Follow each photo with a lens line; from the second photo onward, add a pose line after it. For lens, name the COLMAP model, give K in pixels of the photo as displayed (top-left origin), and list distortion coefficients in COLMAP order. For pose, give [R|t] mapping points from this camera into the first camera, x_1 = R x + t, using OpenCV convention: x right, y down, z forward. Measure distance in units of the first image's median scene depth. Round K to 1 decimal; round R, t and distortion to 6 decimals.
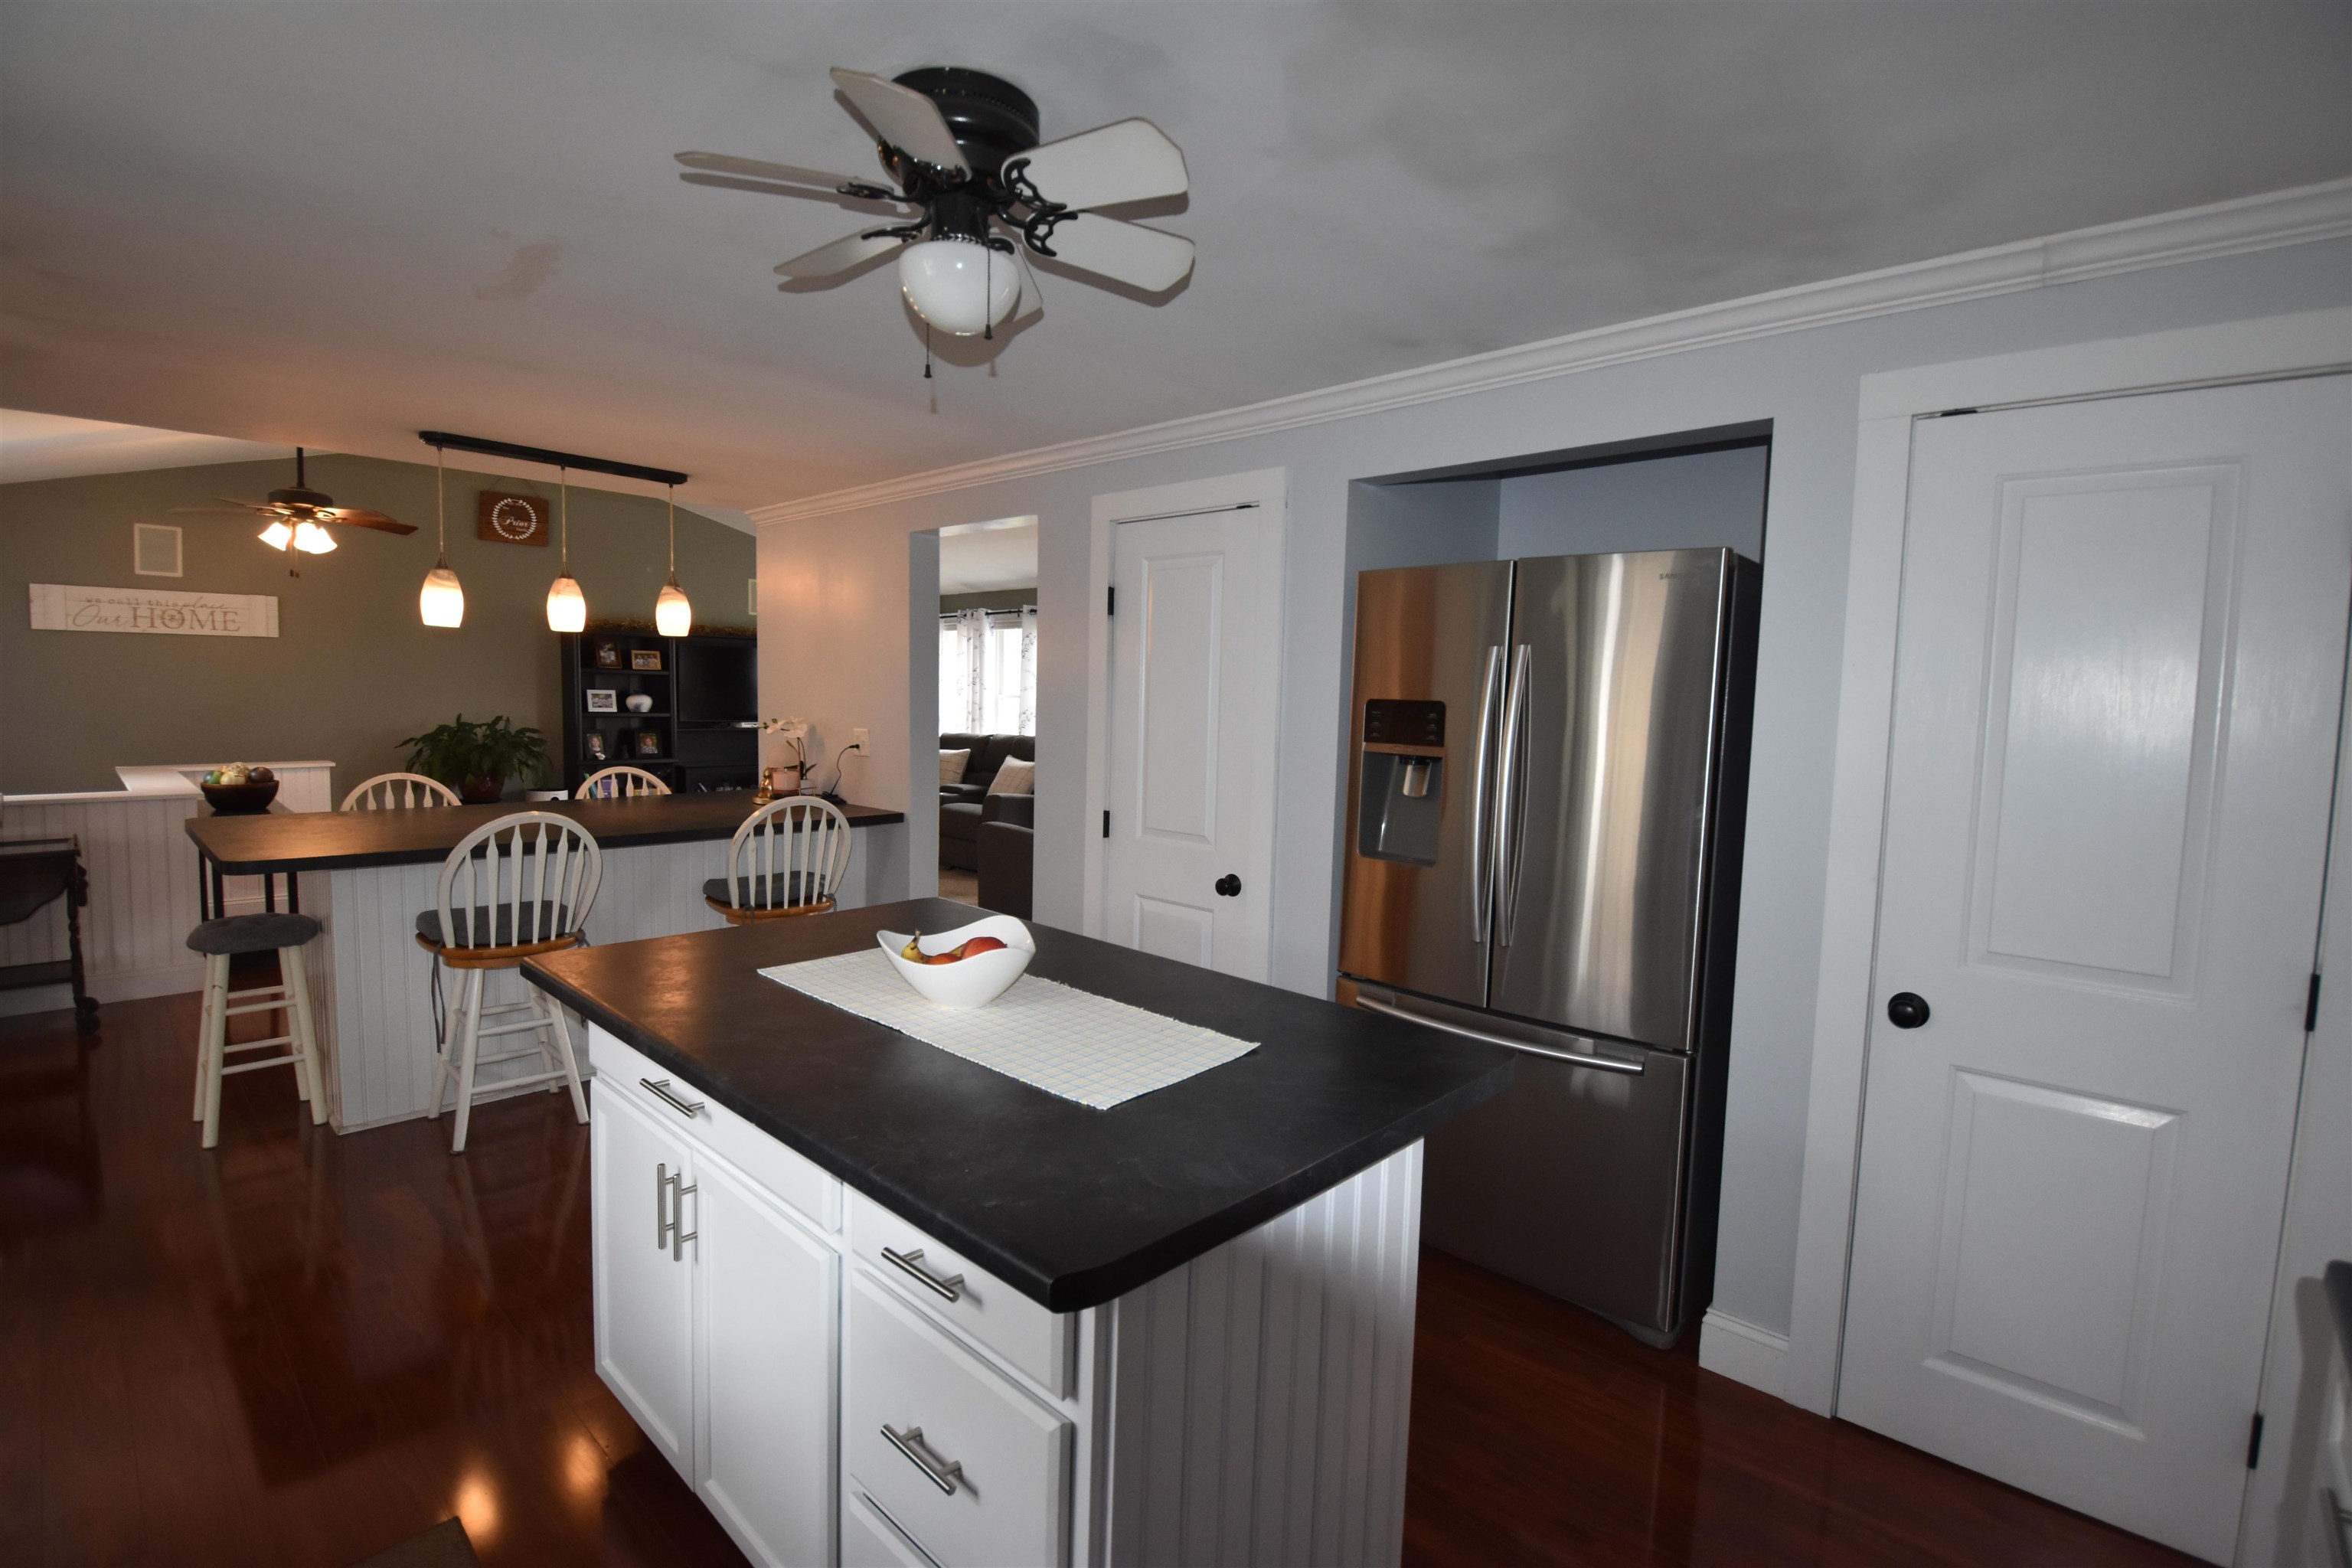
lens RADIAL K [[1061.7, 0, 1178.4], [0, 1061.7, 778.3], [0, 0, 1]] dist [0.002322, -0.020014]
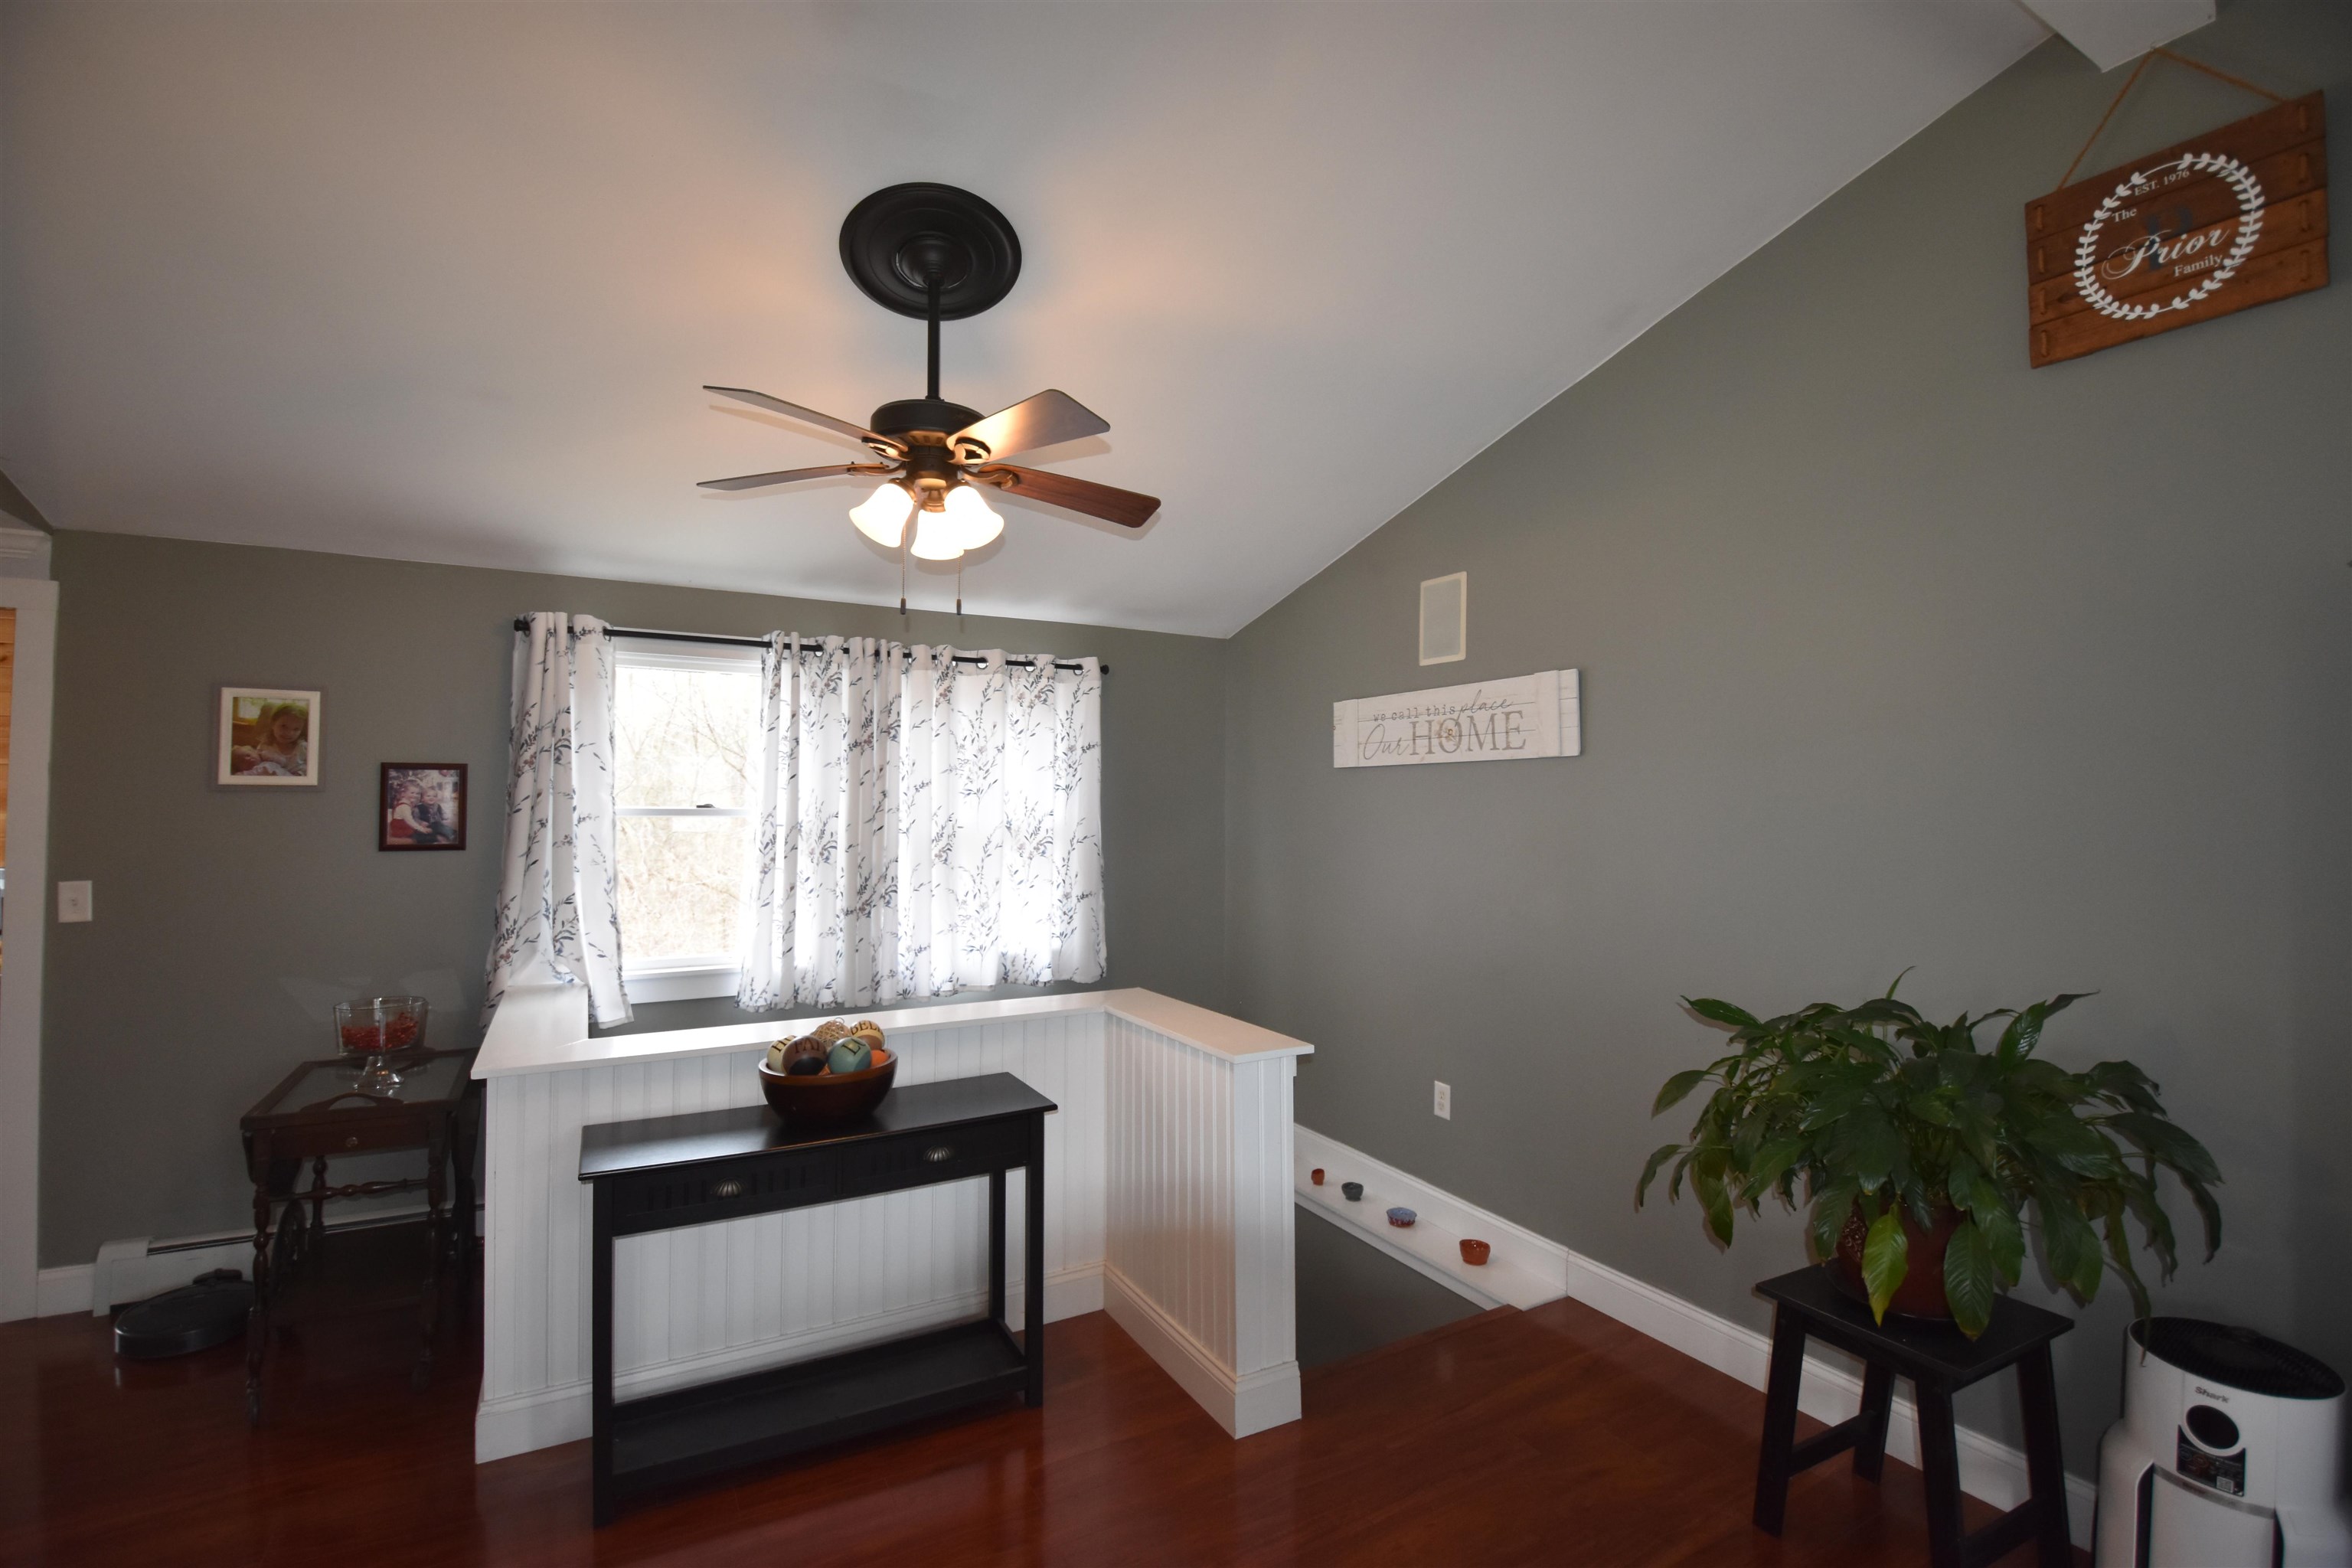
lens RADIAL K [[1040.2, 0, 1171.4], [0, 1040.2, 768.1], [0, 0, 1]] dist [0.012452, -0.019218]
pose [[-0.308291, -0.061702, -0.949289, -0.327399], [-0.092222, 0.995133, -0.034731, -0.086253], [0.946811, 0.076838, -0.312481, 0.873413]]
